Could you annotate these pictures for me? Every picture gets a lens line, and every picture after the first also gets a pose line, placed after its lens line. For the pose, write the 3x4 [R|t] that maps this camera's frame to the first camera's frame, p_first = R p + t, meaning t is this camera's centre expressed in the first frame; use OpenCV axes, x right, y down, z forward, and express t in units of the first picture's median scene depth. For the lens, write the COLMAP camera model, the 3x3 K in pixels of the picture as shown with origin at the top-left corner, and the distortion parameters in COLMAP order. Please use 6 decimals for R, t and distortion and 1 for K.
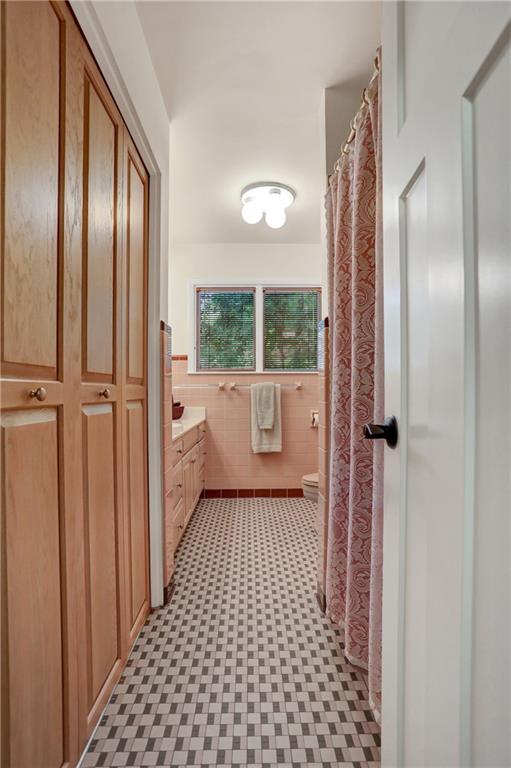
lens RADIAL K [[377.5, 0, 255.8], [0, 377.5, 386.5], [0, 0, 1]] dist [-0.045627, 0.011589]
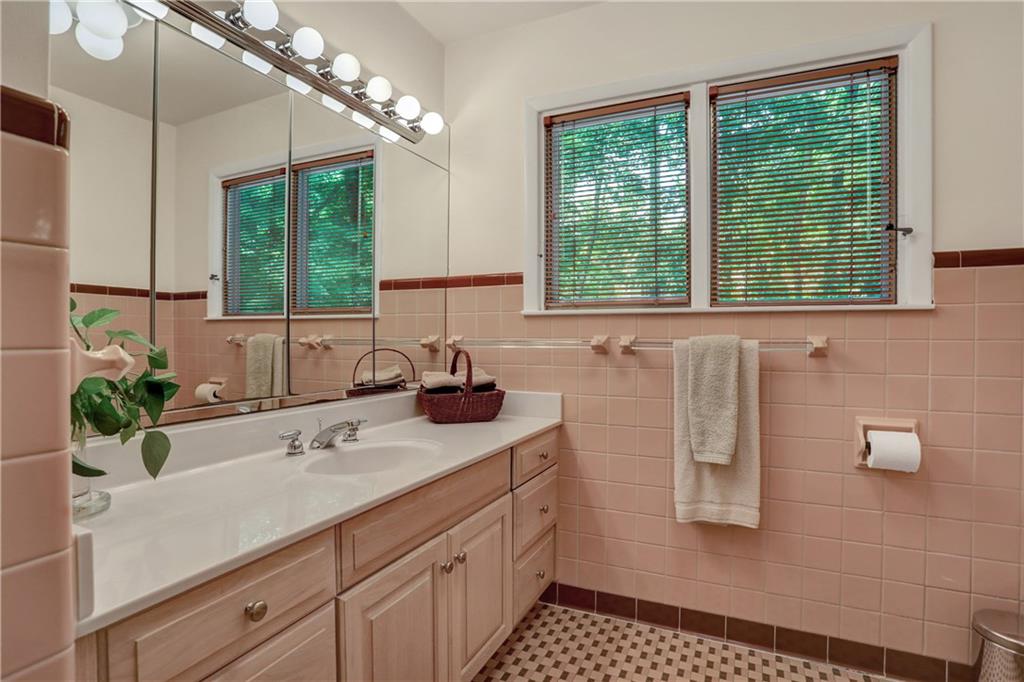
lens RADIAL K [[503.3, 0, 494.5], [0, 503.3, 334.0], [0, 0, 1]] dist [-0.045627, 0.011589]
pose [[0.887467, 0.006094, -0.460831, 0.060313], [-0.004961, 0.999981, 0.003671, -0.013426], [0.460844, -0.000972, 0.887481, 0.462044]]
